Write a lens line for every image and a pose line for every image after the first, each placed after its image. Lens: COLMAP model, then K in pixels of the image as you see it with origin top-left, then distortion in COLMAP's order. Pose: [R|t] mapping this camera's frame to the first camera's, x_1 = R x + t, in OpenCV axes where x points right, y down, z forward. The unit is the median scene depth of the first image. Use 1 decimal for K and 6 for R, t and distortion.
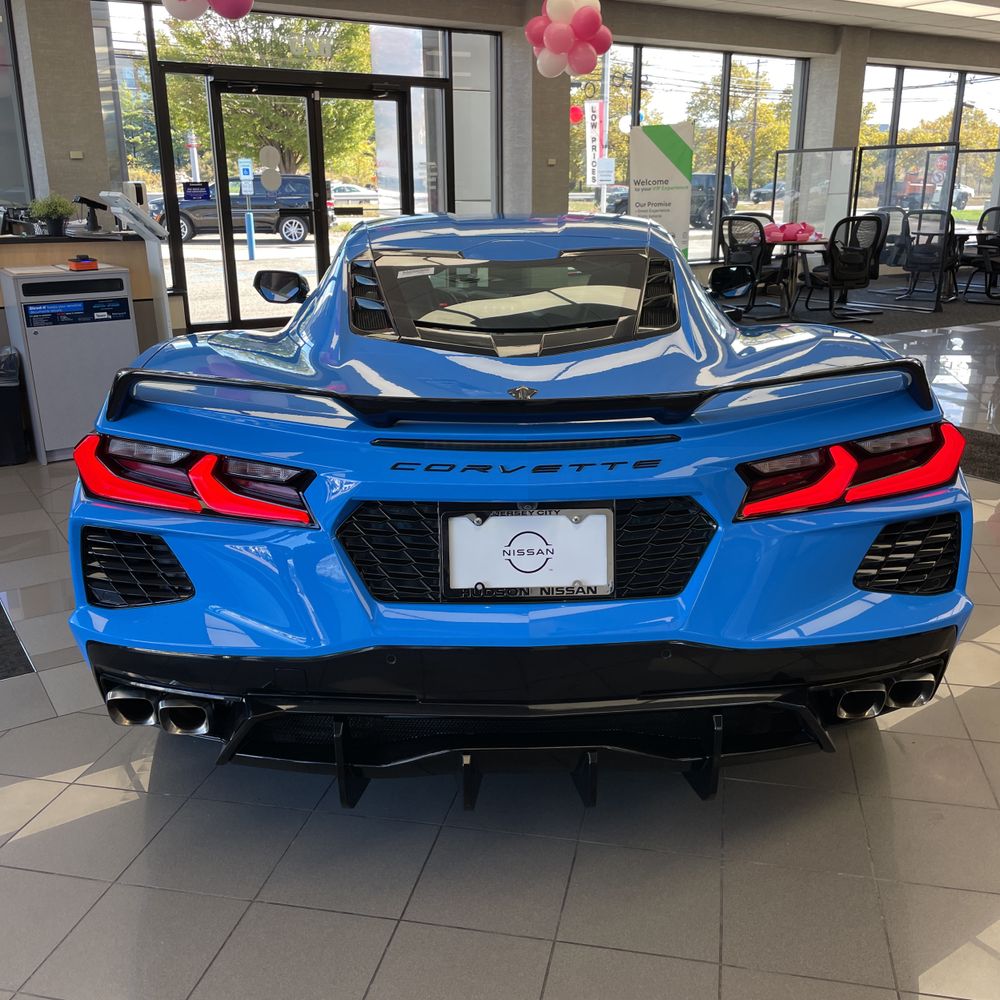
lens RADIAL K [[1023.0, 0, 503.4], [0, 1023.0, 492.9], [0, 0, 1]] dist [0.091922, -0.127045]
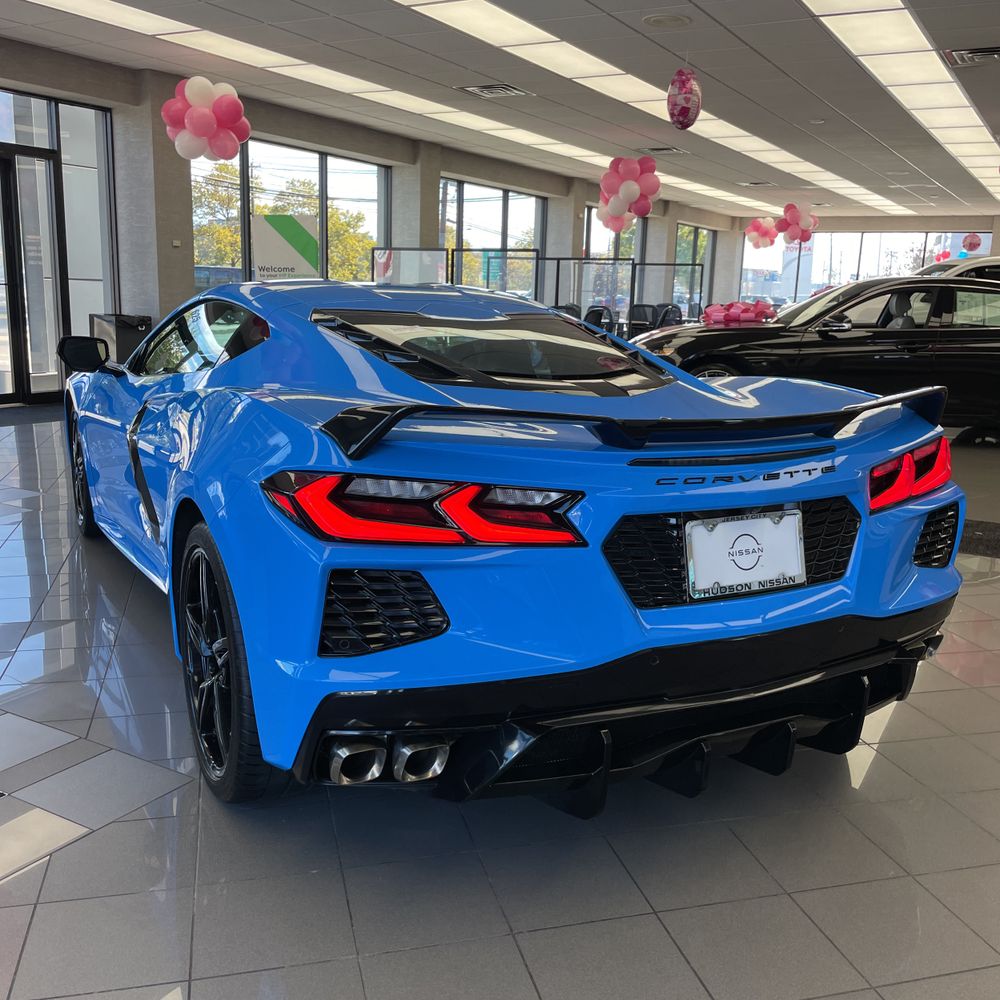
lens RADIAL K [[1023.0, 0, 503.4], [0, 1023.0, 492.9], [0, 0, 1]] dist [0.091922, -0.127045]
pose [[0.890992, -0.055805, 0.450576, -0.150175], [0.095335, 0.993288, -0.065500, 0.008511], [-0.443897, 0.101316, 0.890332, 0.017310]]
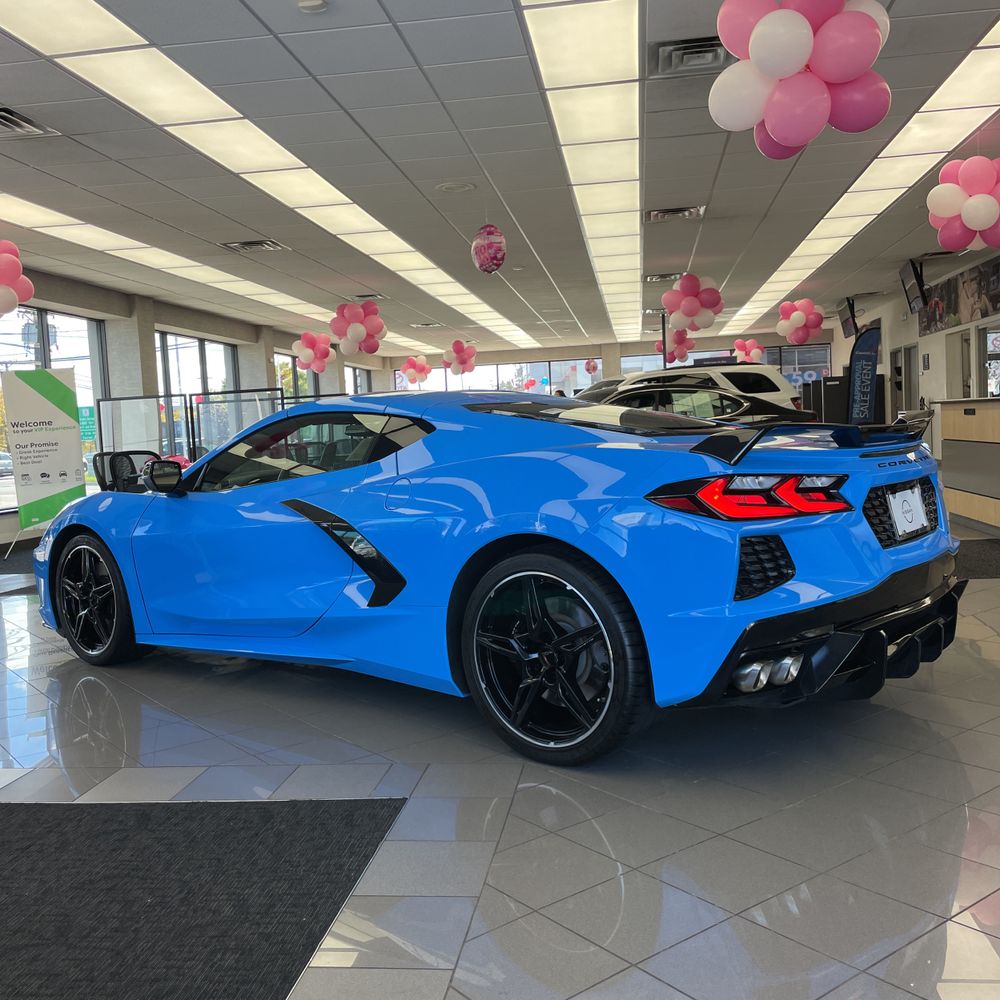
lens RADIAL K [[1023.0, 0, 503.4], [0, 1023.0, 492.9], [0, 0, 1]] dist [0.091922, -0.127045]
pose [[0.647672, -0.078775, 0.757836, -0.376176], [0.268232, 0.954540, -0.130018, 0.015351], [-0.713143, 0.287485, 0.639358, 0.071147]]
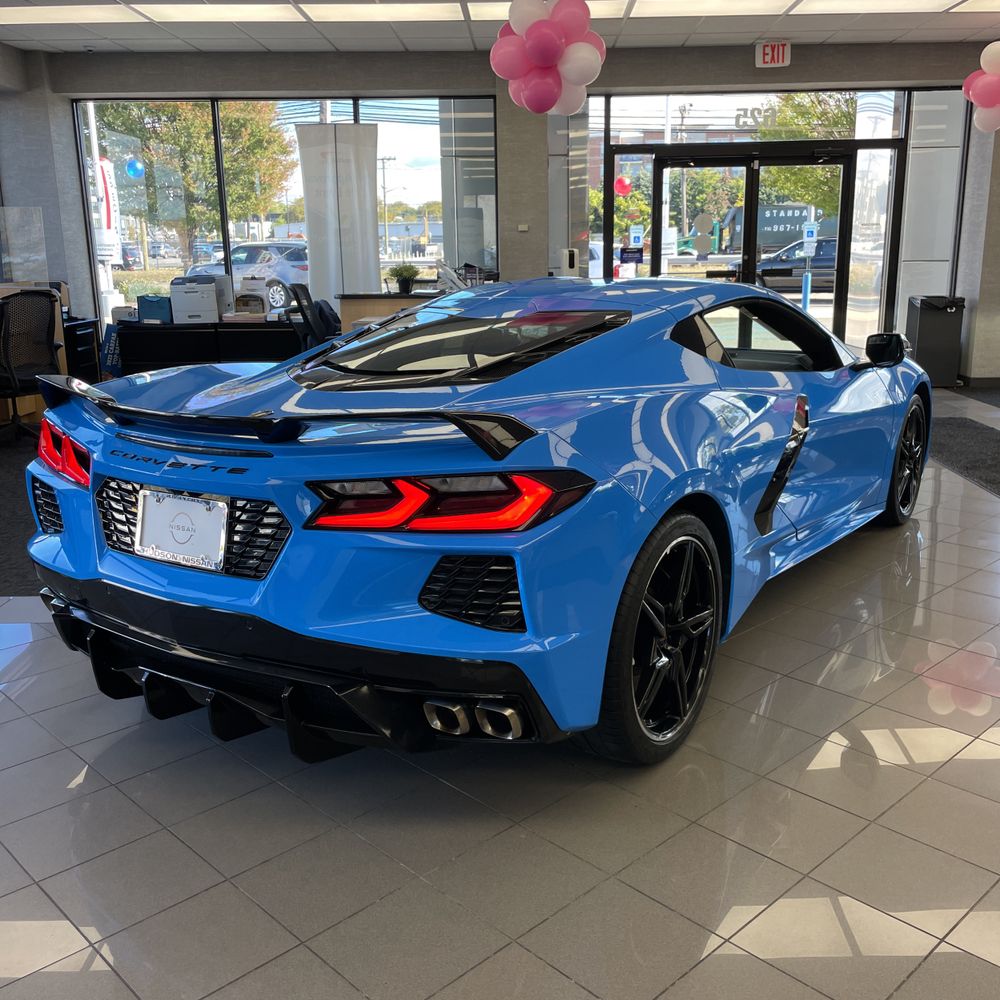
lens RADIAL K [[1014.7, 0, 503.7], [0, 1014.7, 488.2], [0, 0, 1]] dist [0.083399, -0.108455]
pose [[0.832018, 0.120674, -0.541464, 0.221016], [-0.151448, 0.988387, -0.012438, -0.008206], [0.533675, 0.092352, 0.840632, 0.021098]]
